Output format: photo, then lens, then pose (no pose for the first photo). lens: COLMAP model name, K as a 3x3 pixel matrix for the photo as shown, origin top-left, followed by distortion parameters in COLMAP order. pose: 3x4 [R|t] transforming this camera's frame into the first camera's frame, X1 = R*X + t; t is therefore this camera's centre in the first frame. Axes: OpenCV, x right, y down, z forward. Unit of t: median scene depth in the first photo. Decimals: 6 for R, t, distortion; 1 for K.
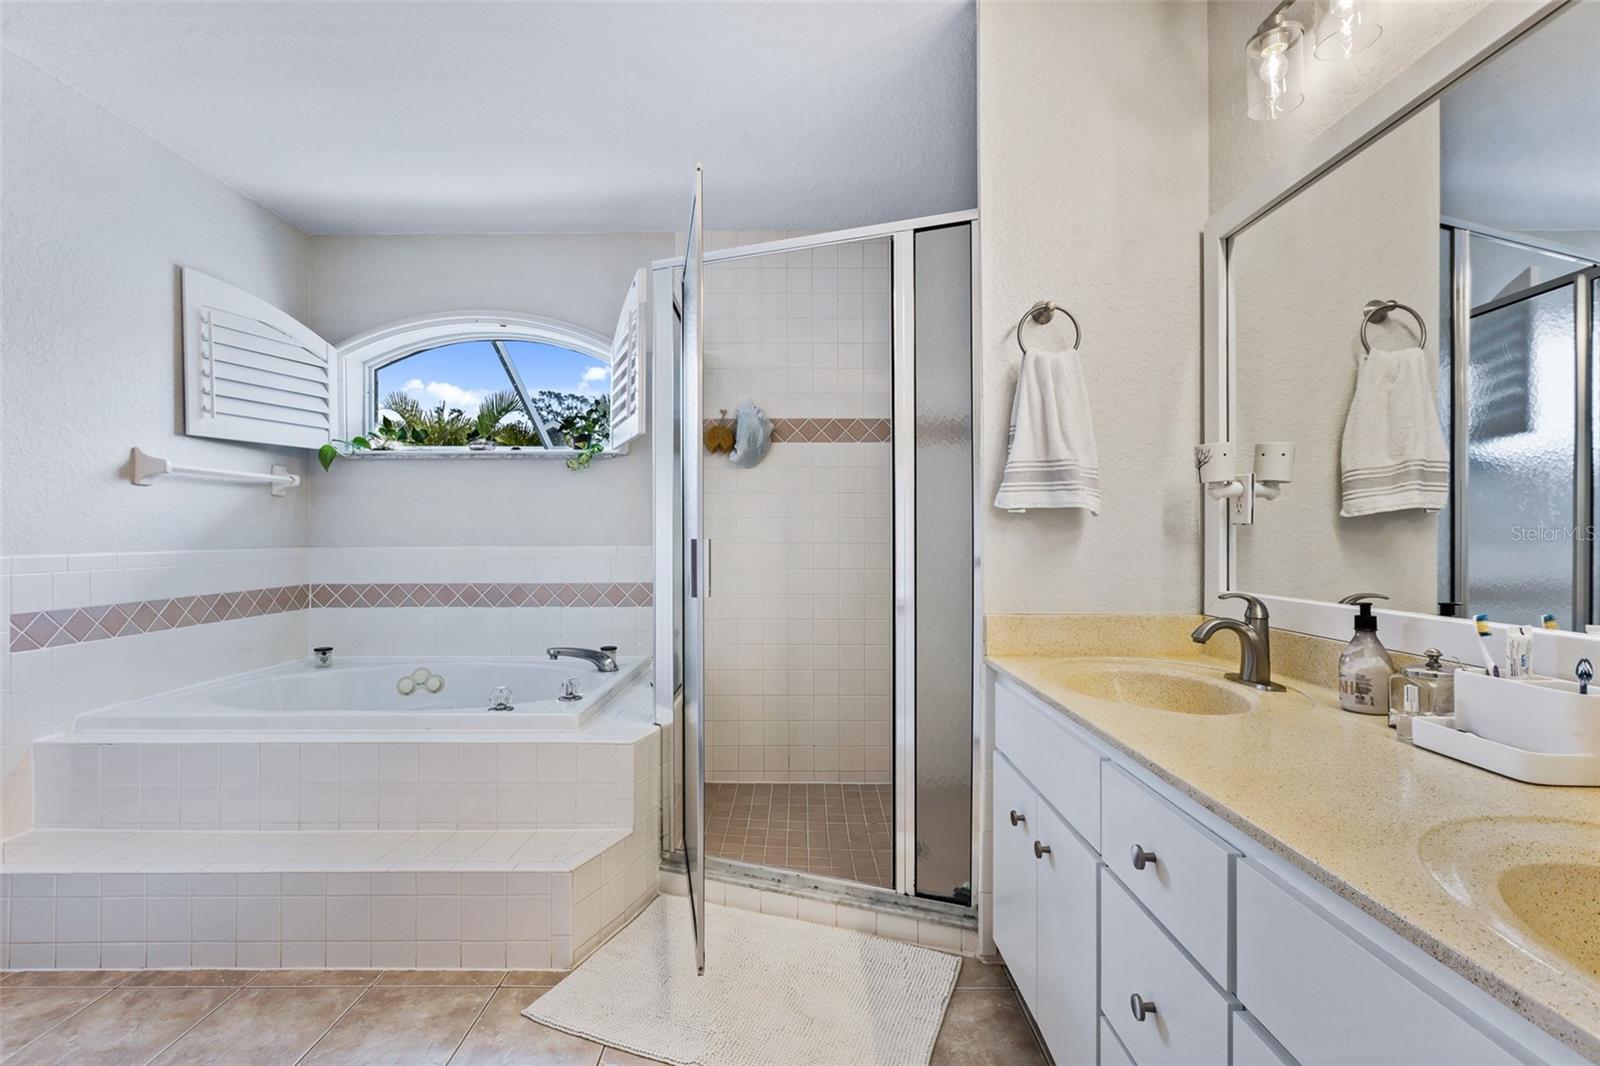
lens RADIAL K [[723.4, 0, 795.1], [0, 723.4, 534.2], [0, 0, 1]] dist [-0.000297, 0.000259]
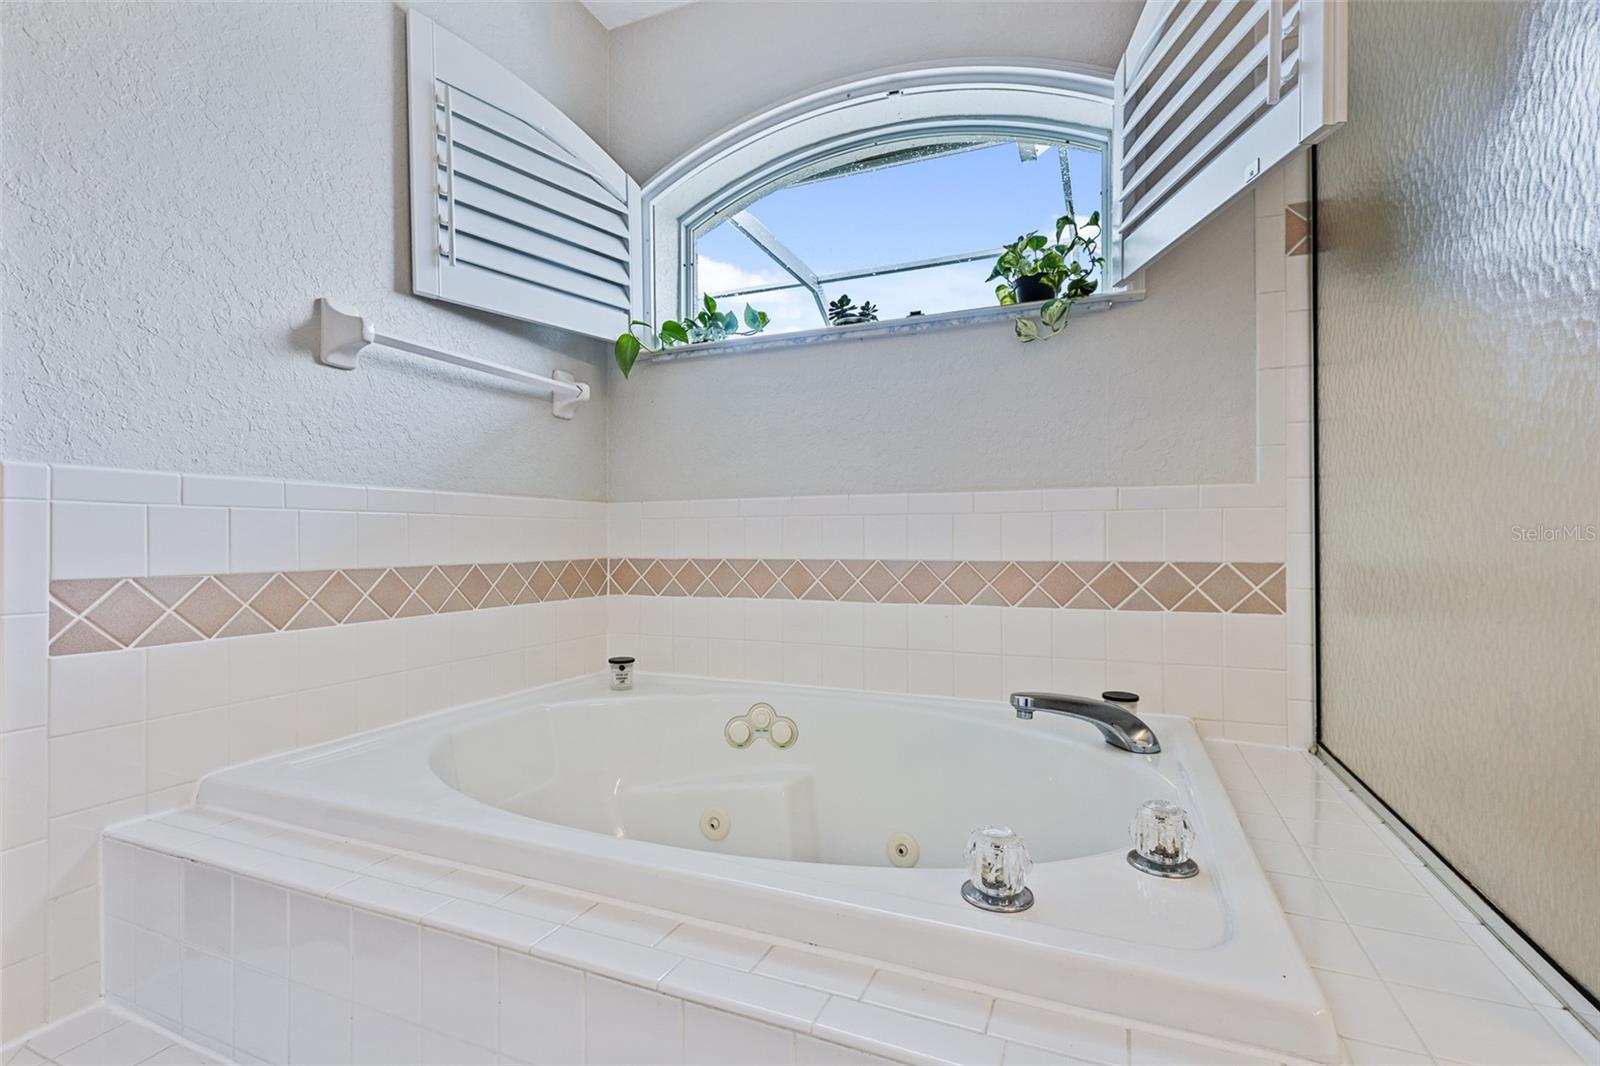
lens RADIAL K [[723.4, 0, 796.9], [0, 723.4, 540.1], [0, 0, 1]] dist [-0.000297, 0.000259]
pose [[0.921357, -0.000586, -0.388718, -0.269304], [0.001362, 0.999998, 0.001722, 0.054270], [0.388716, -0.002116, 0.921355, 0.483085]]
